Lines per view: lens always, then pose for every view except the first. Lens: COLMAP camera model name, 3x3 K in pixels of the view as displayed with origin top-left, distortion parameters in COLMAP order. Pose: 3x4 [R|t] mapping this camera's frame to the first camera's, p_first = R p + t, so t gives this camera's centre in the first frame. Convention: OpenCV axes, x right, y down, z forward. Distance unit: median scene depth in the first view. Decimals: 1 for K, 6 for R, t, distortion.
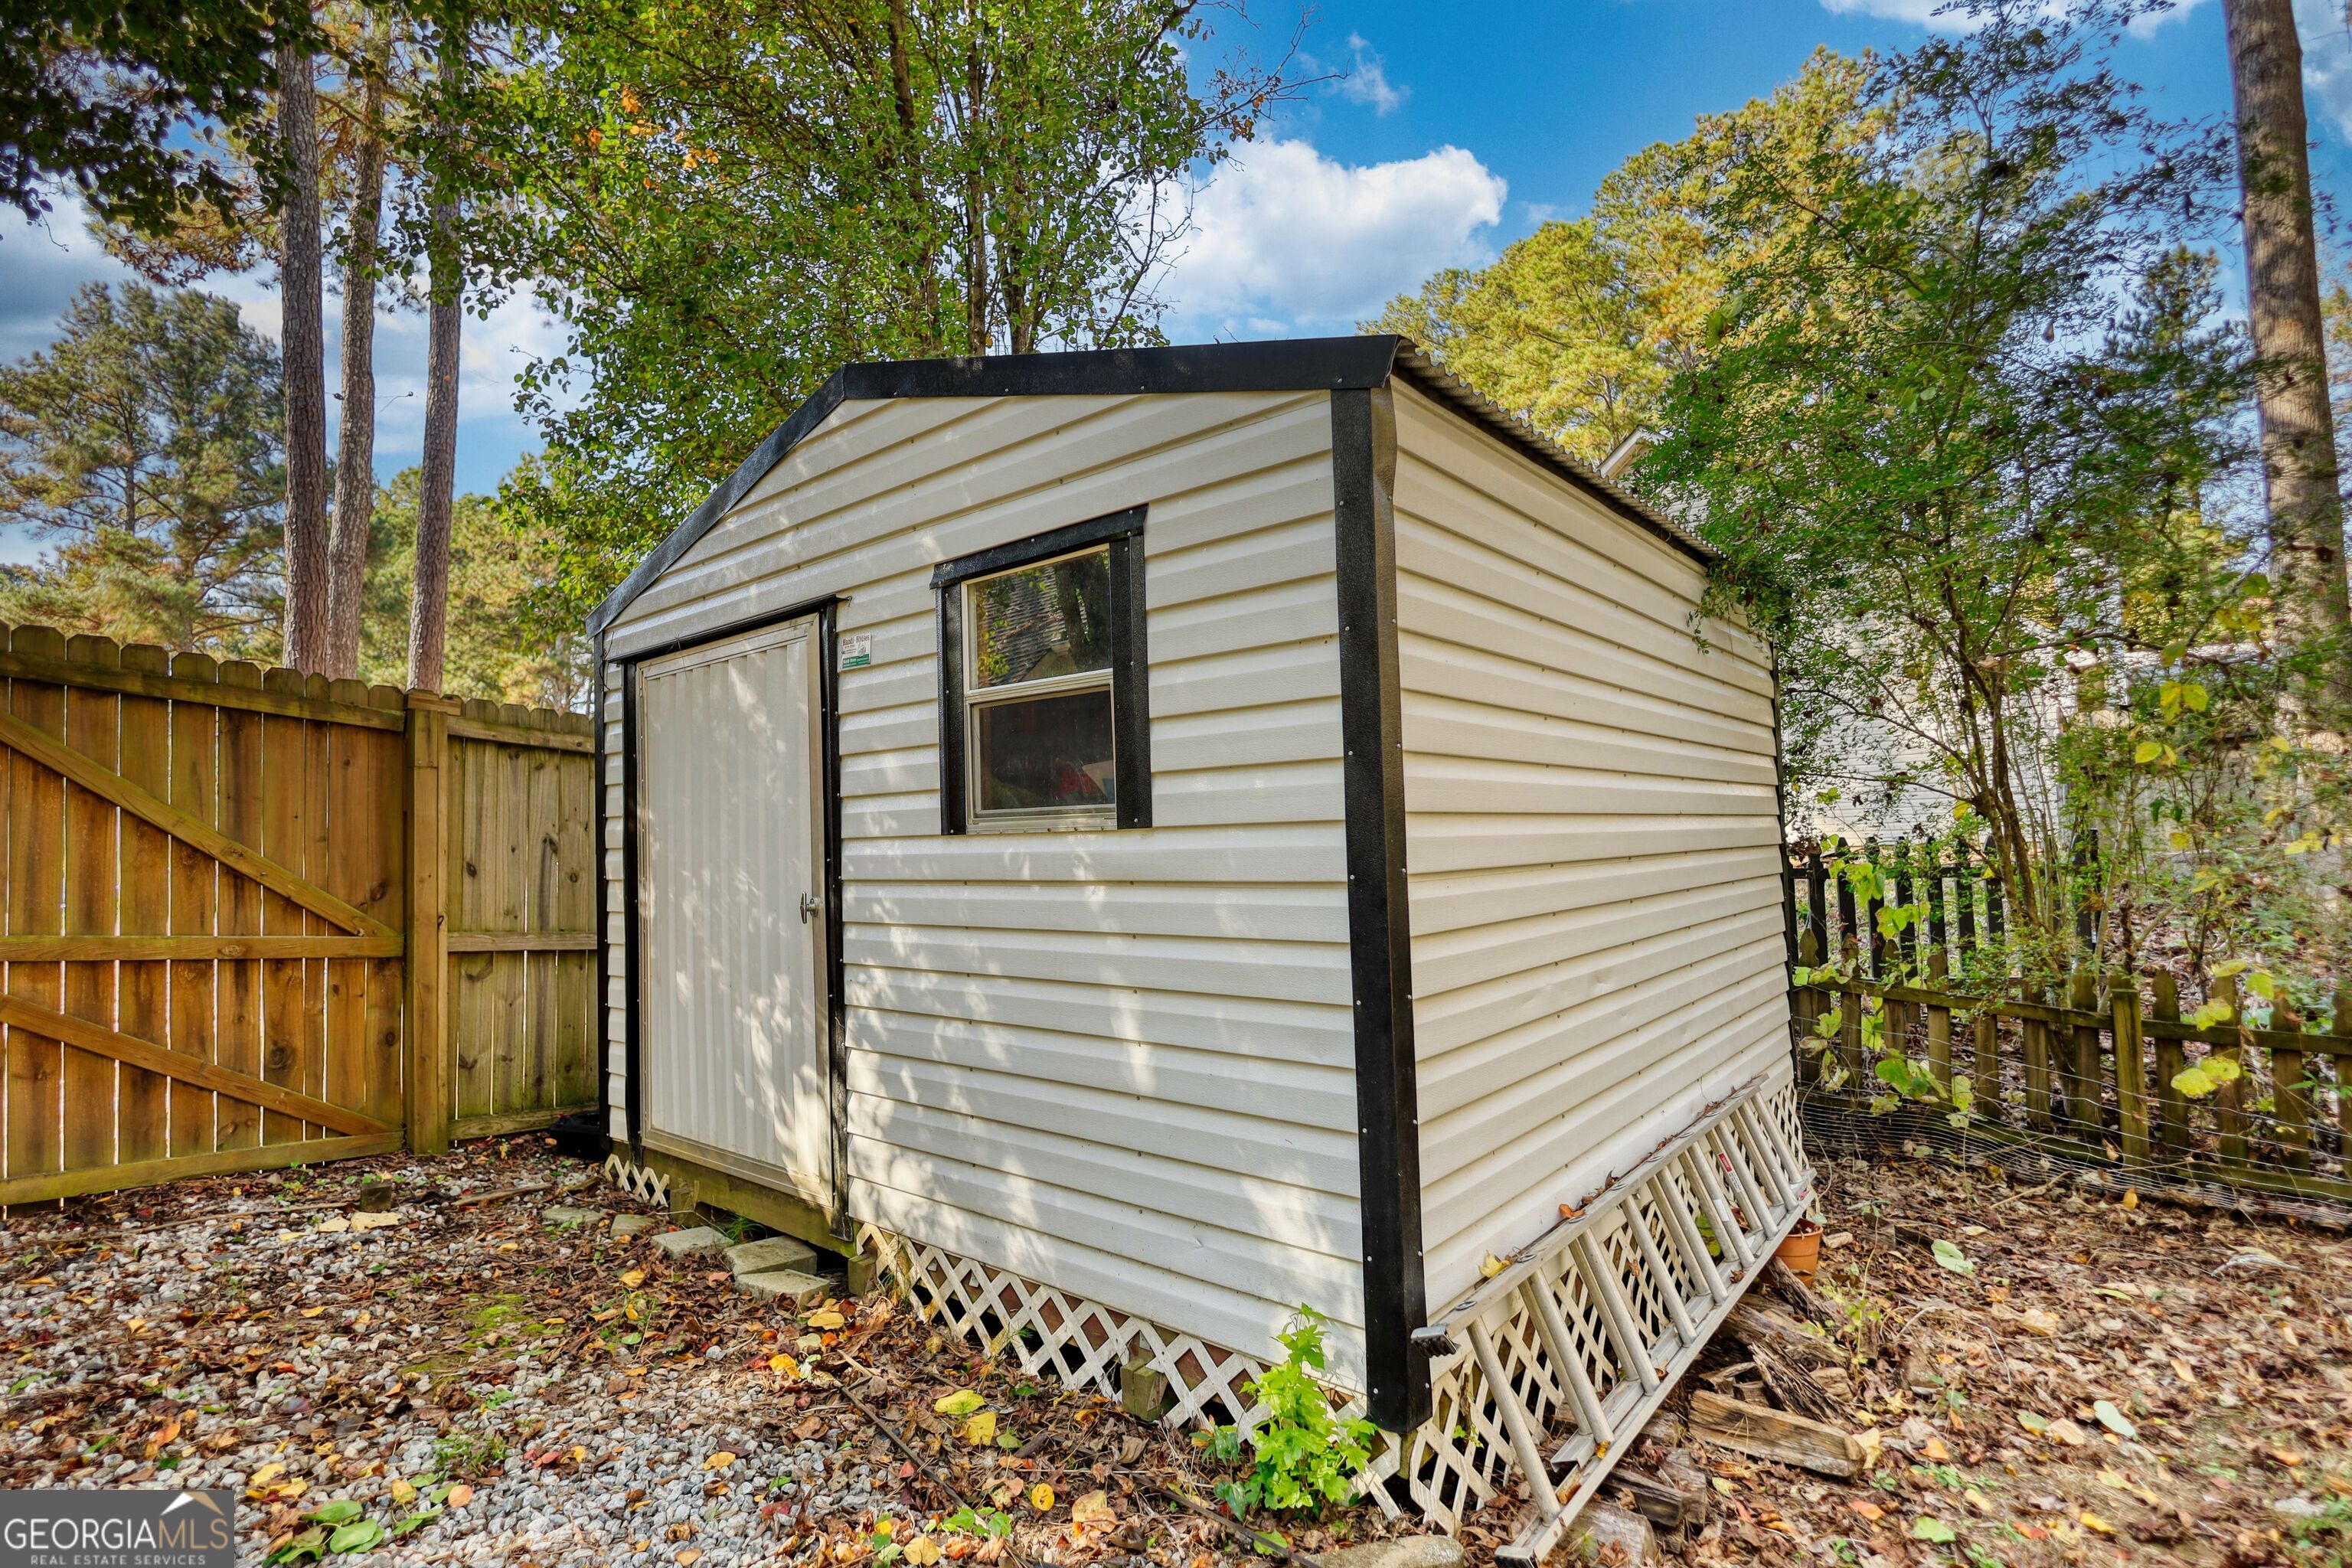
lens RADIAL K [[1122.9, 0, 1183.3], [0, 1122.9, 790.0], [0, 0, 1]] dist [0.003126, 0.000906]
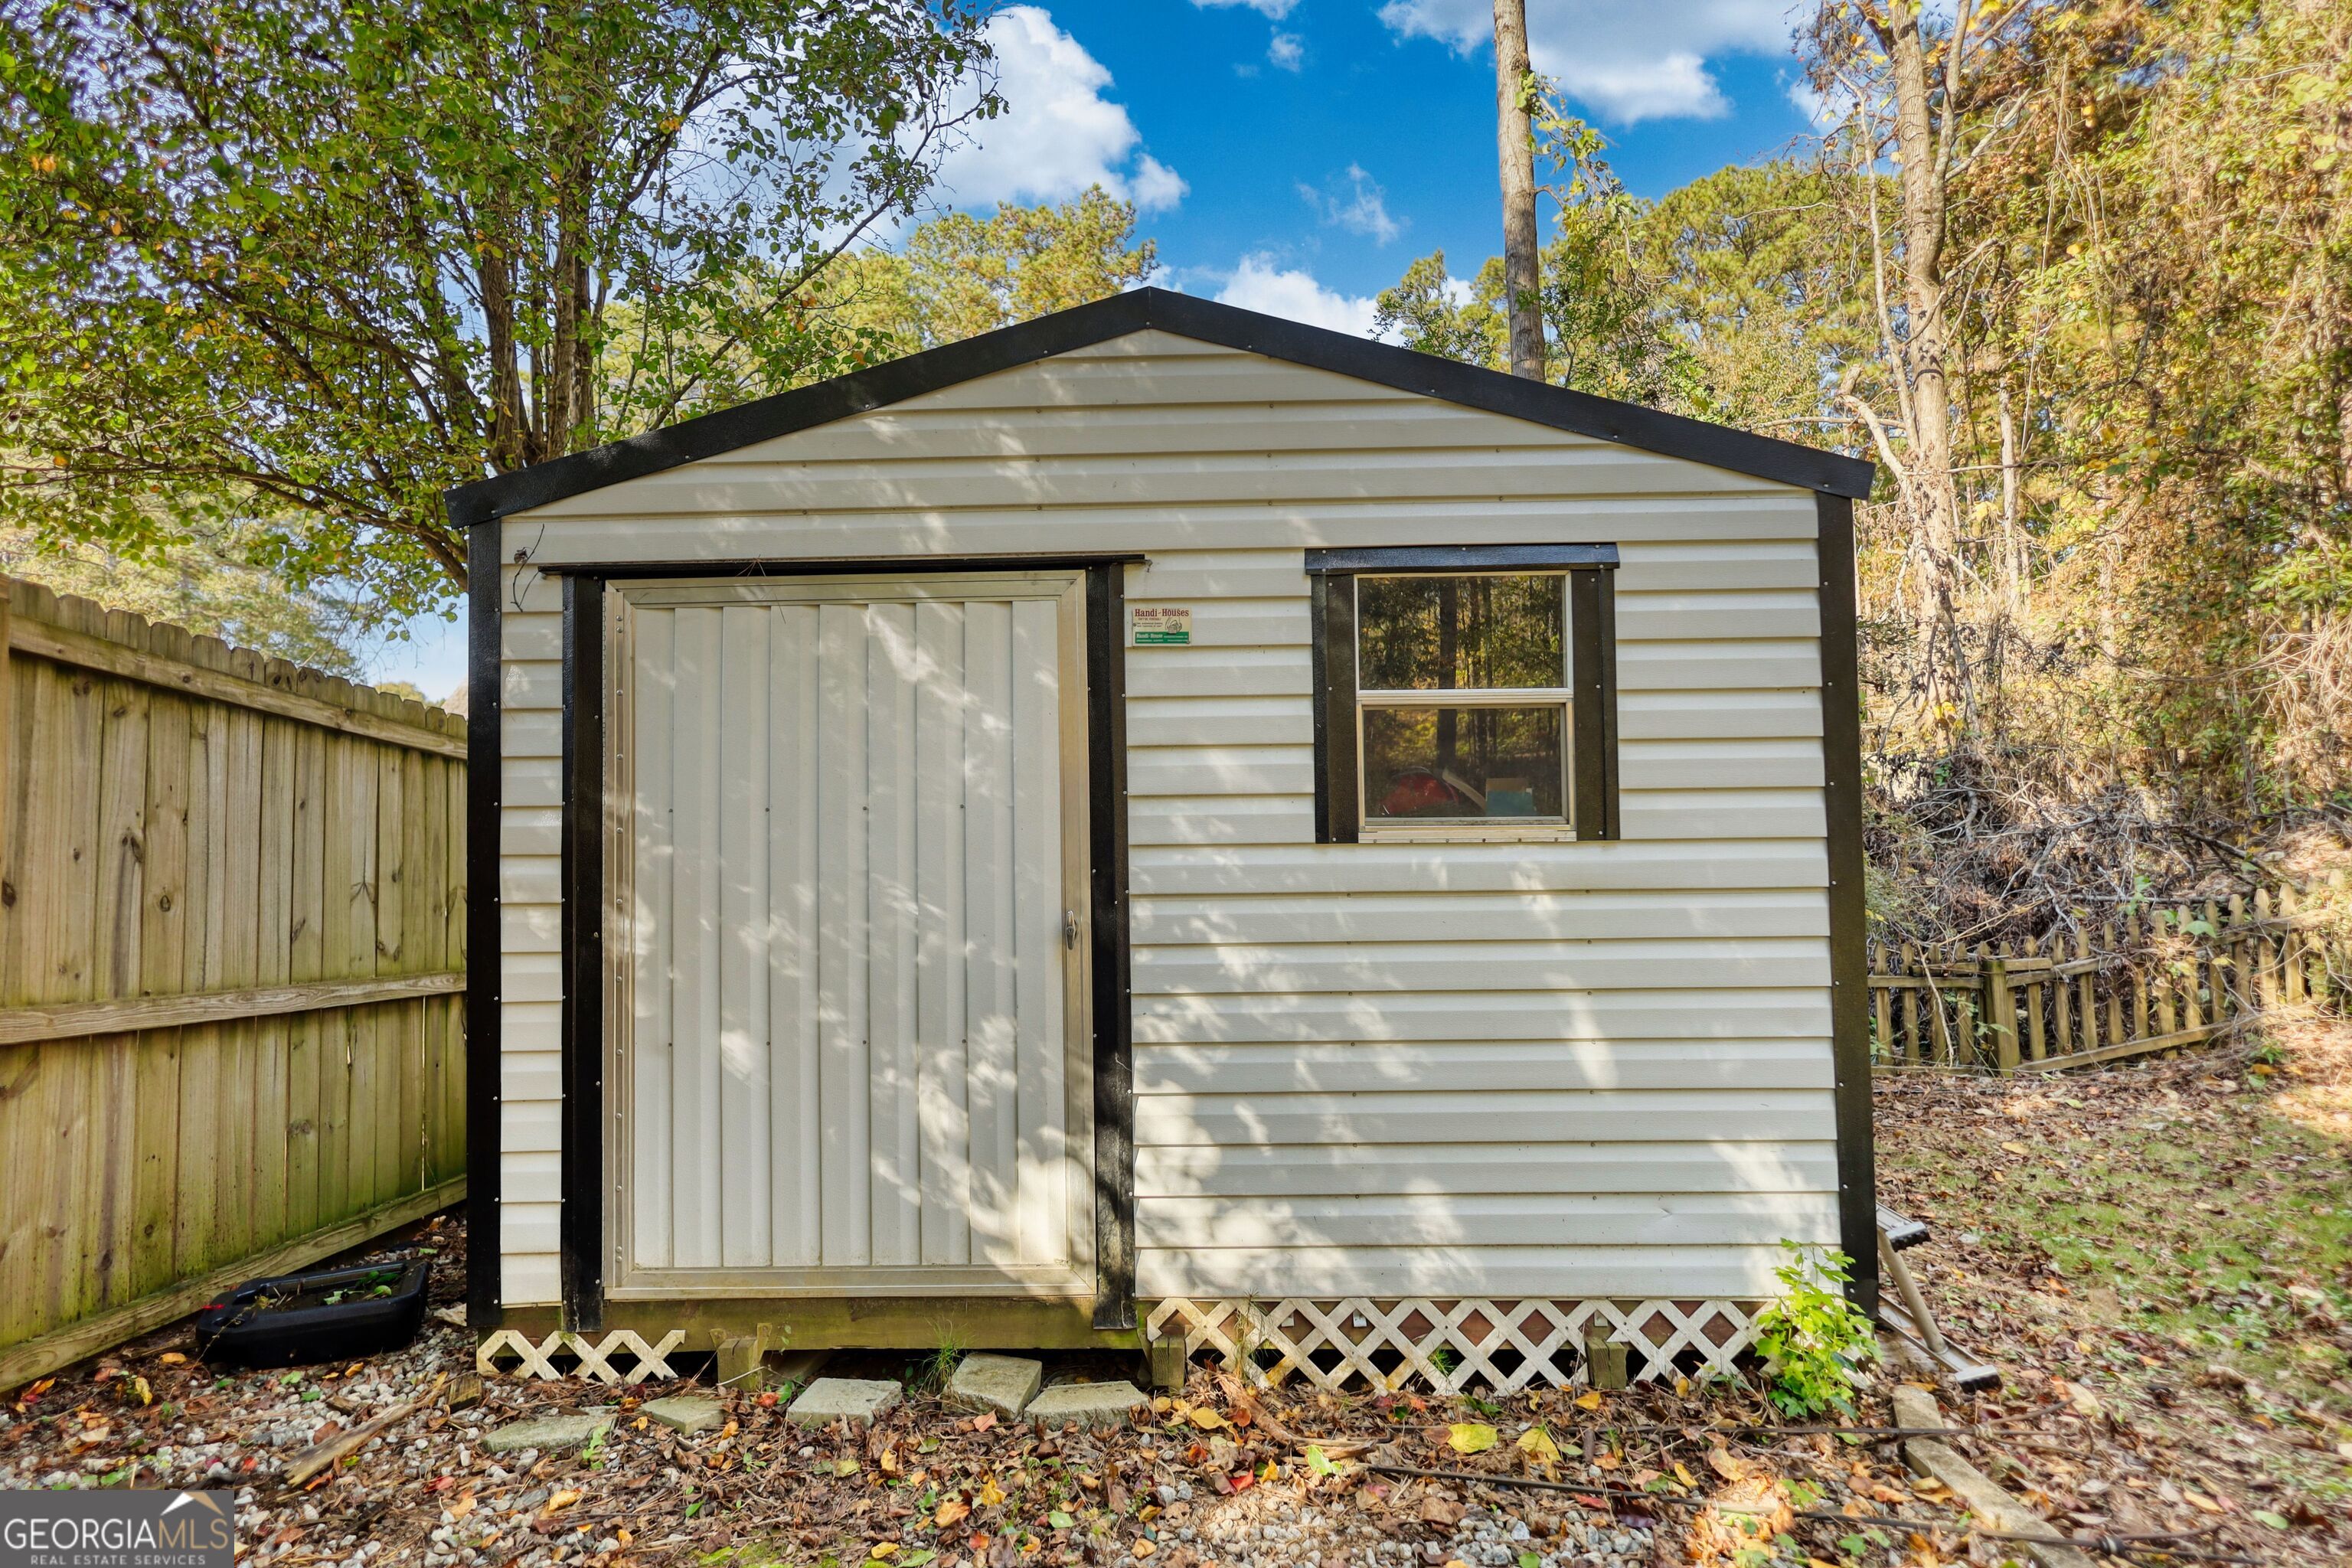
lens RADIAL K [[1113.7, 0, 1171.1], [0, 1113.7, 784.8], [0, 0, 1]] dist [0.006133, -0.001265]
pose [[0.772761, 0.044548, 0.633132, -0.884856], [-0.036629, 0.999001, -0.025584, 0.019907], [-0.633639, -0.003421, 0.773621, 0.369395]]
